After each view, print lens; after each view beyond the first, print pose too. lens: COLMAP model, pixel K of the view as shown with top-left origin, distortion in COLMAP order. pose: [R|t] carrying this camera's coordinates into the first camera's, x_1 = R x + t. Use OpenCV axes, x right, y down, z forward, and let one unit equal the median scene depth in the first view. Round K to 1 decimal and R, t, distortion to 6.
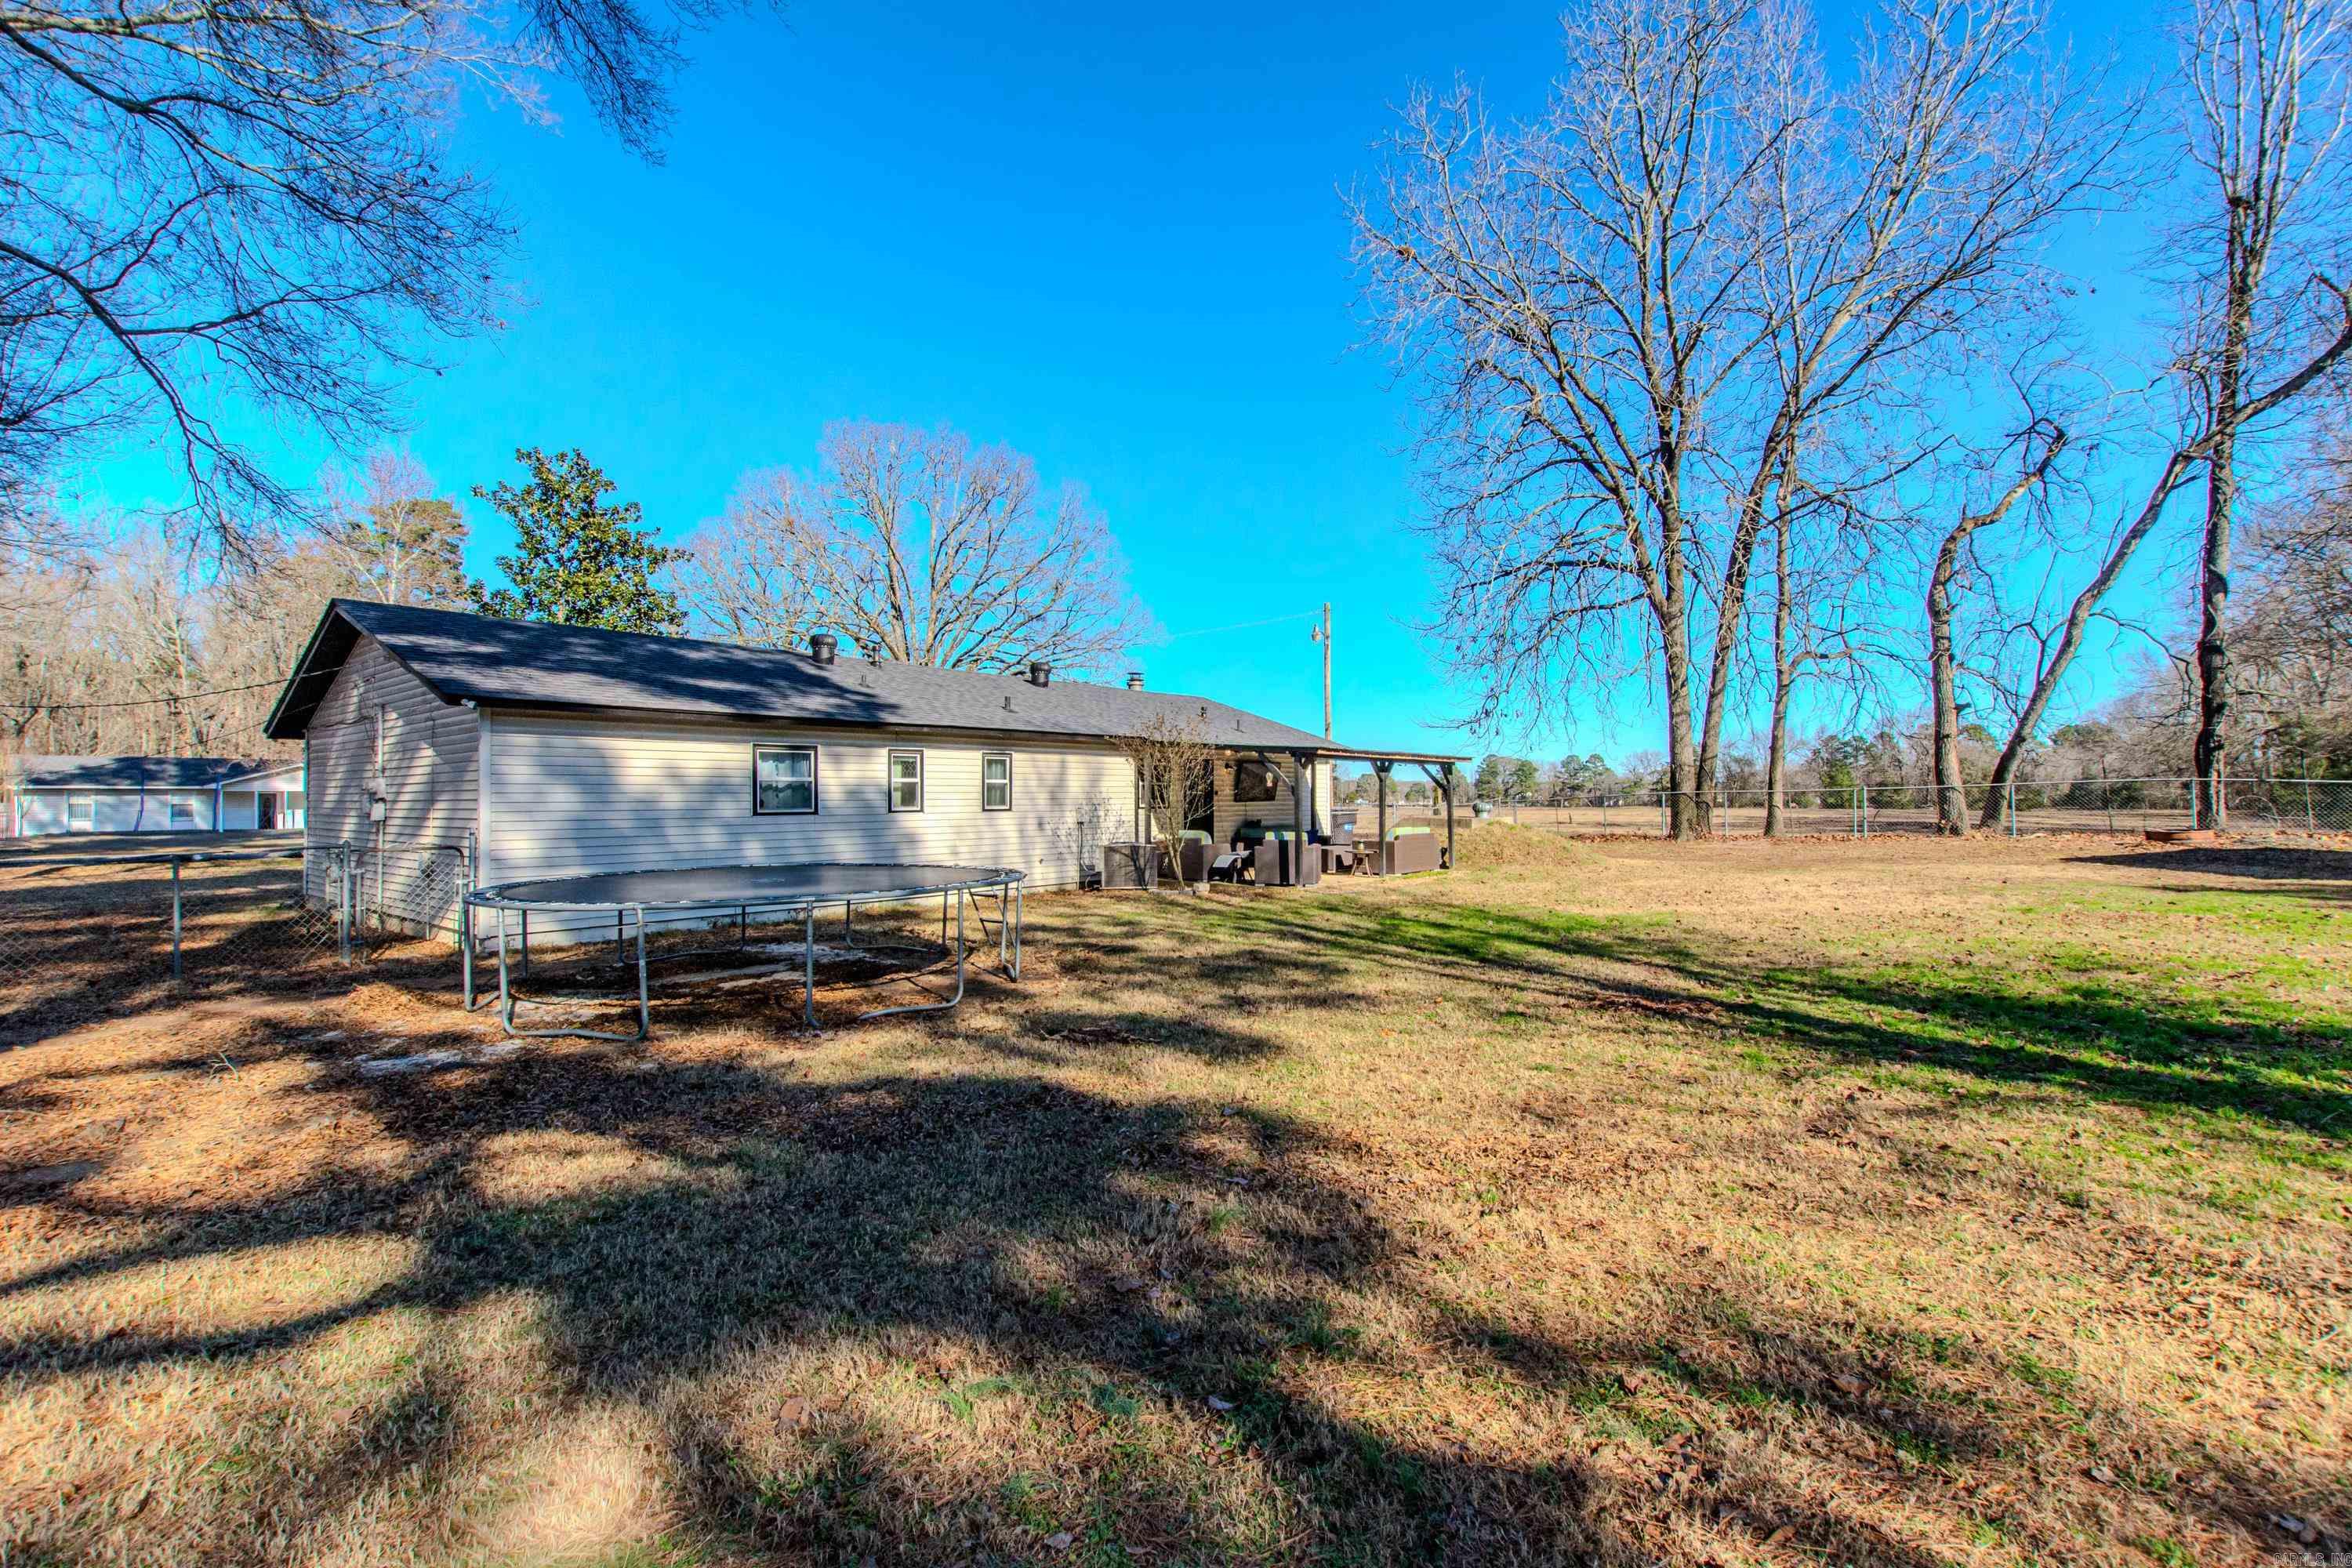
lens RADIAL K [[1038.7, 0, 1173.2], [0, 1038.7, 782.3], [0, 0, 1]] dist [0.003930, -0.003112]
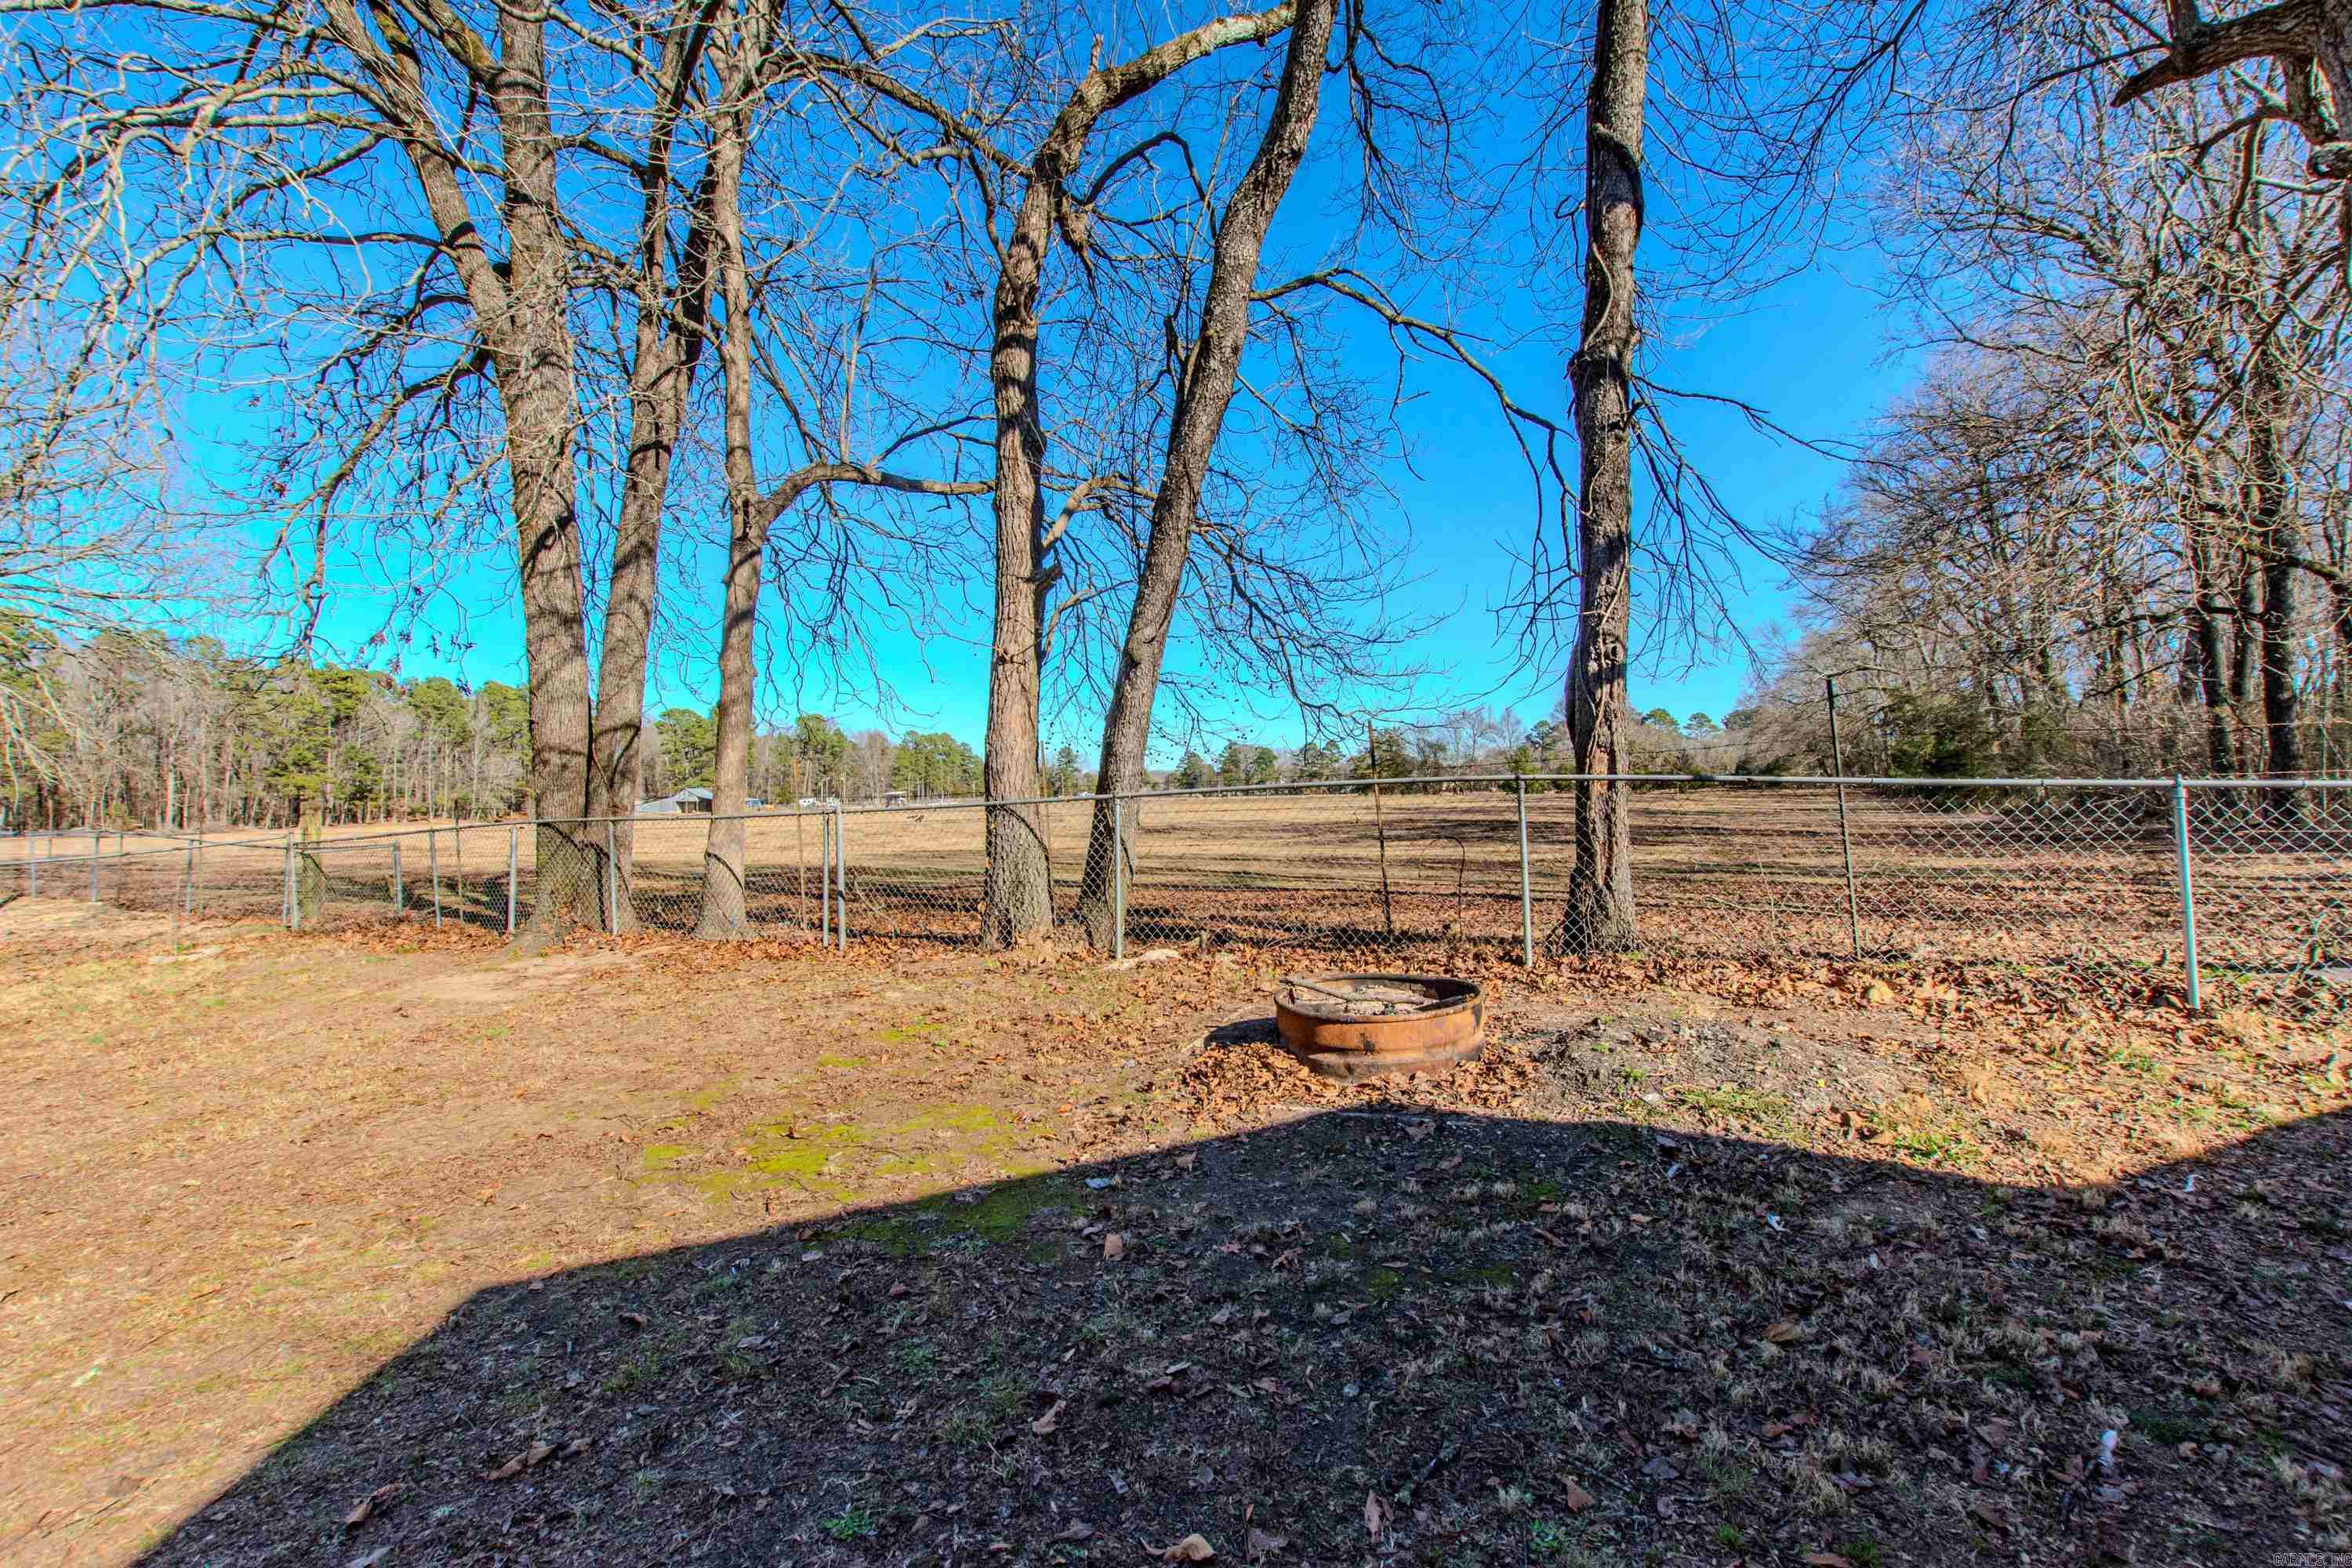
lens RADIAL K [[1038.7, 0, 1130.6], [0, 1038.7, 784.3], [0, 0, 1]] dist [0.003930, -0.003112]
pose [[0.984203, -0.018223, 0.176101, 0.915034], [0.016446, 0.999798, 0.011544, -0.007179], [-0.176275, -0.008466, 0.984304, 0.812693]]
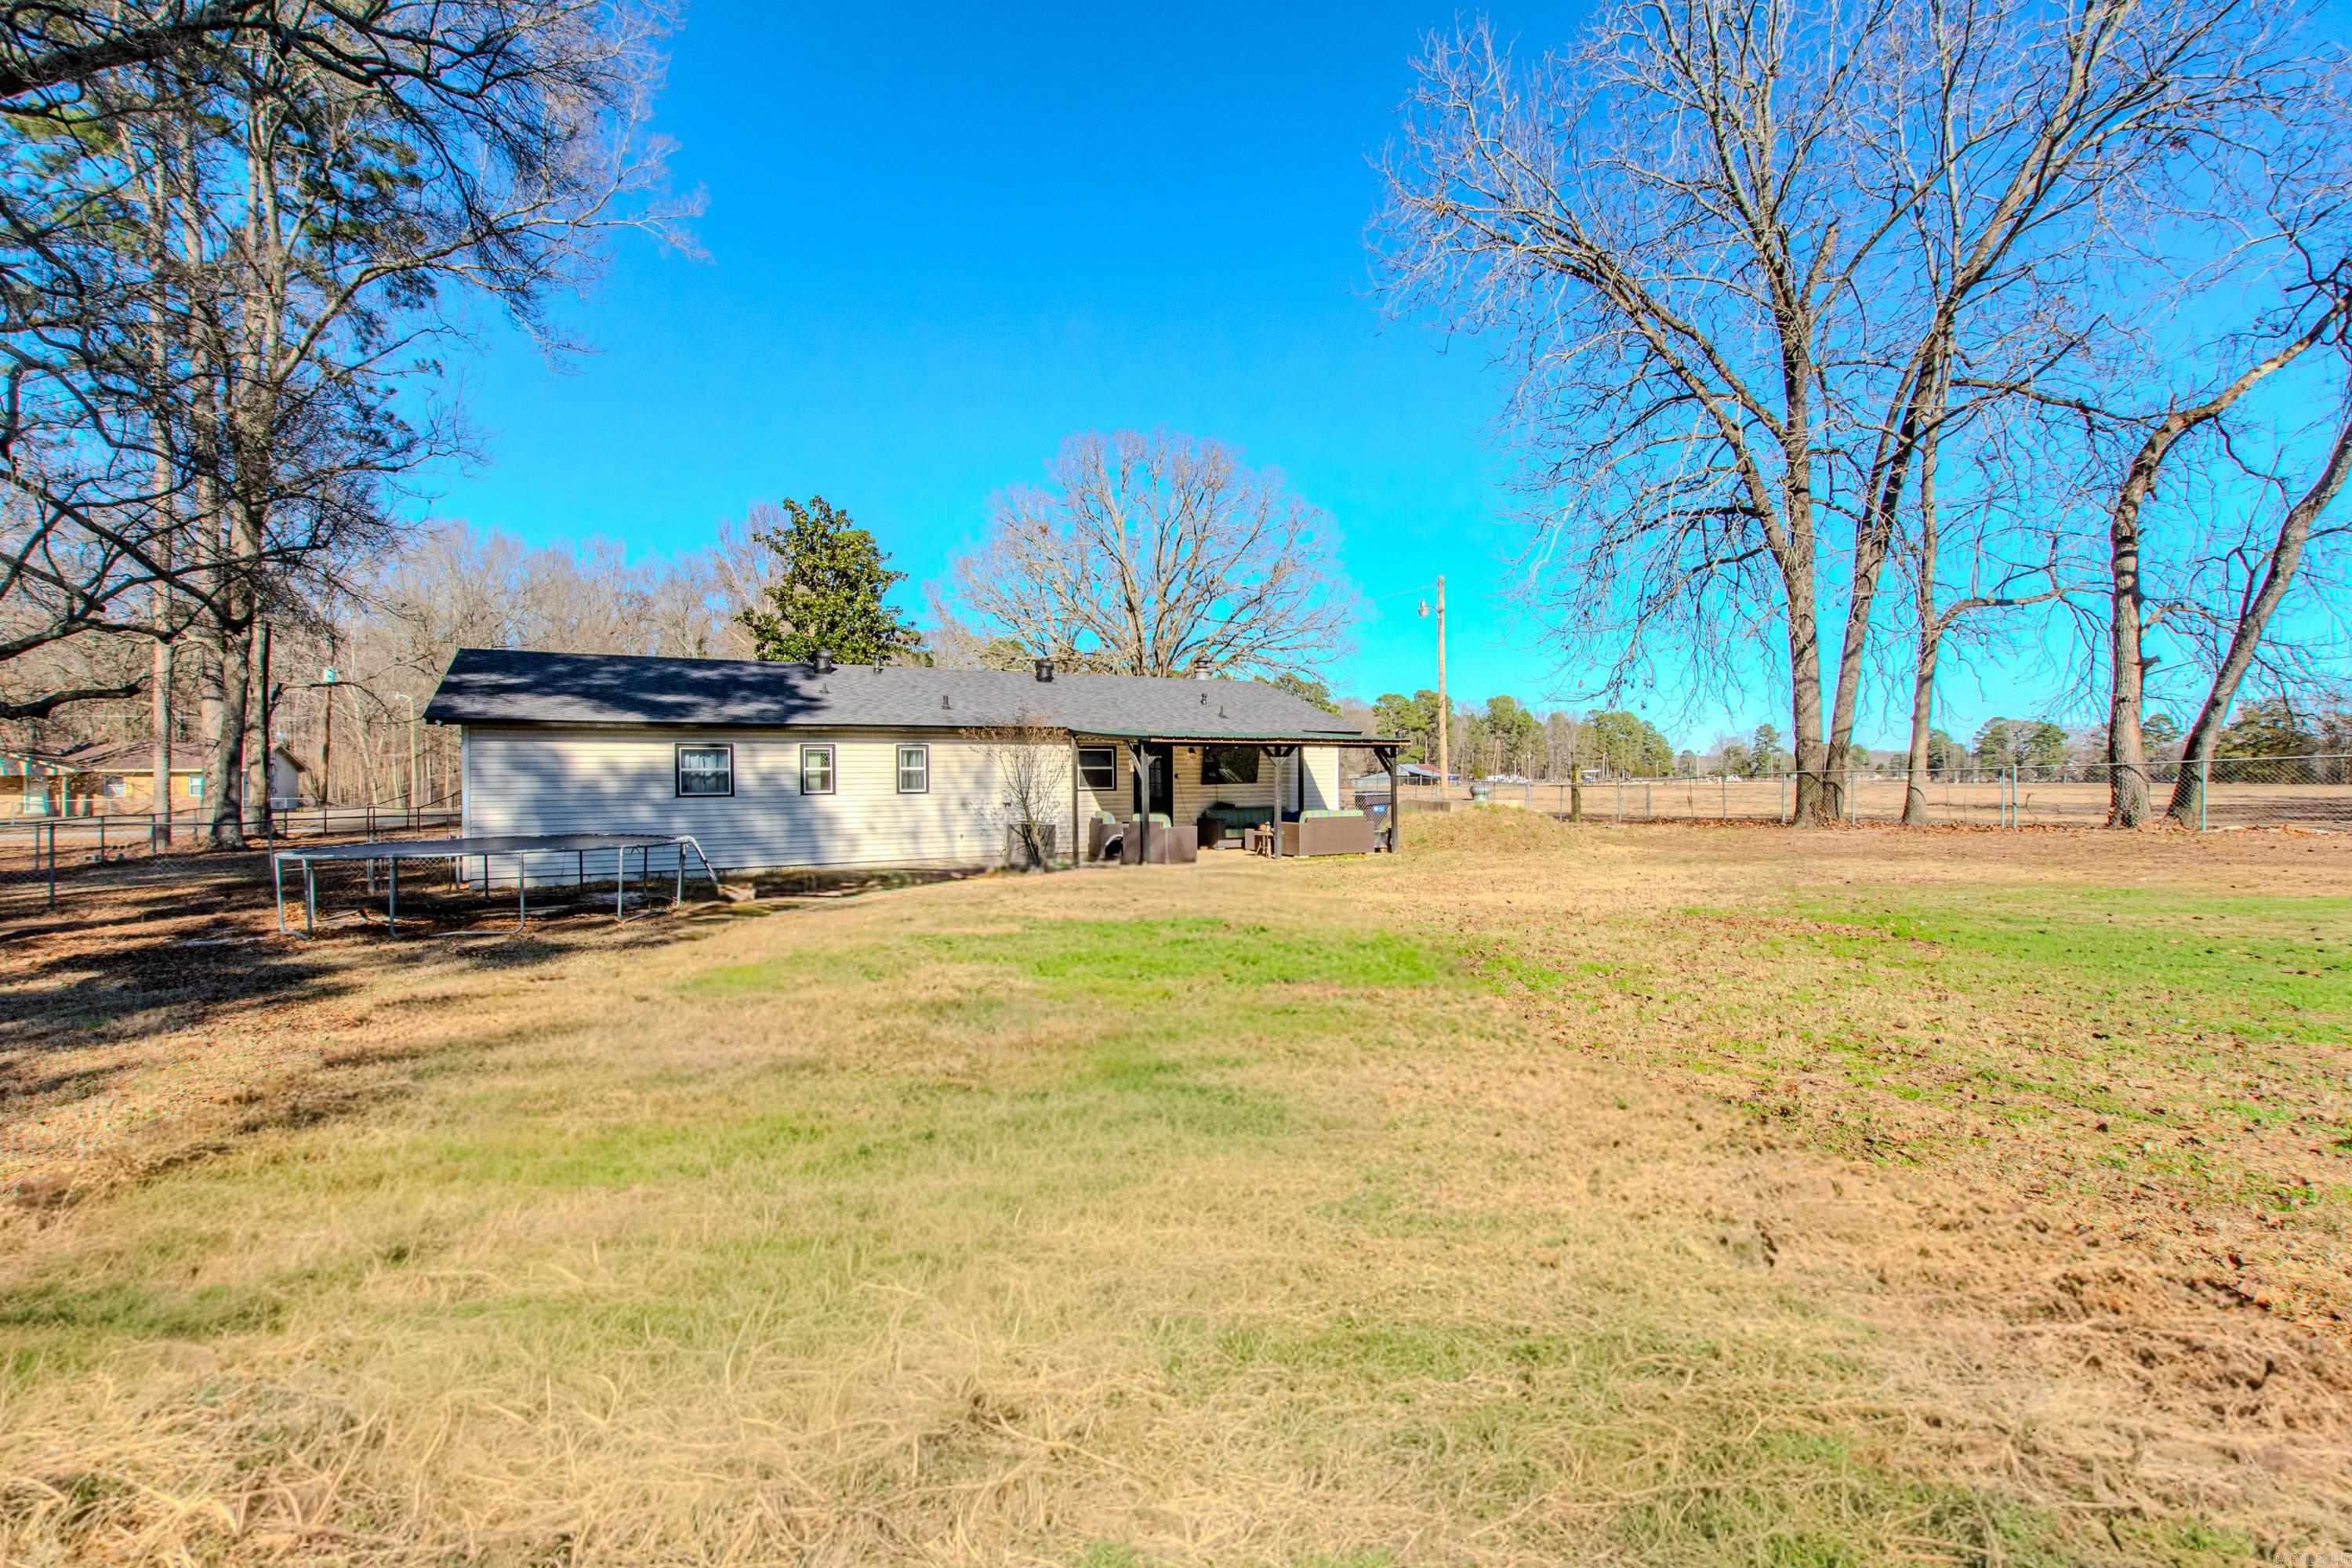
lens RADIAL K [[1038.7, 0, 1168.6], [0, 1038.7, 785.7], [0, 0, 1]] dist [0.003930, -0.003112]
pose [[0.926986, 0.001596, -0.375092, 0.473924], [0.008870, 0.999618, 0.026173, -0.008506], [0.374990, -0.027589, 0.926618, 0.004200]]
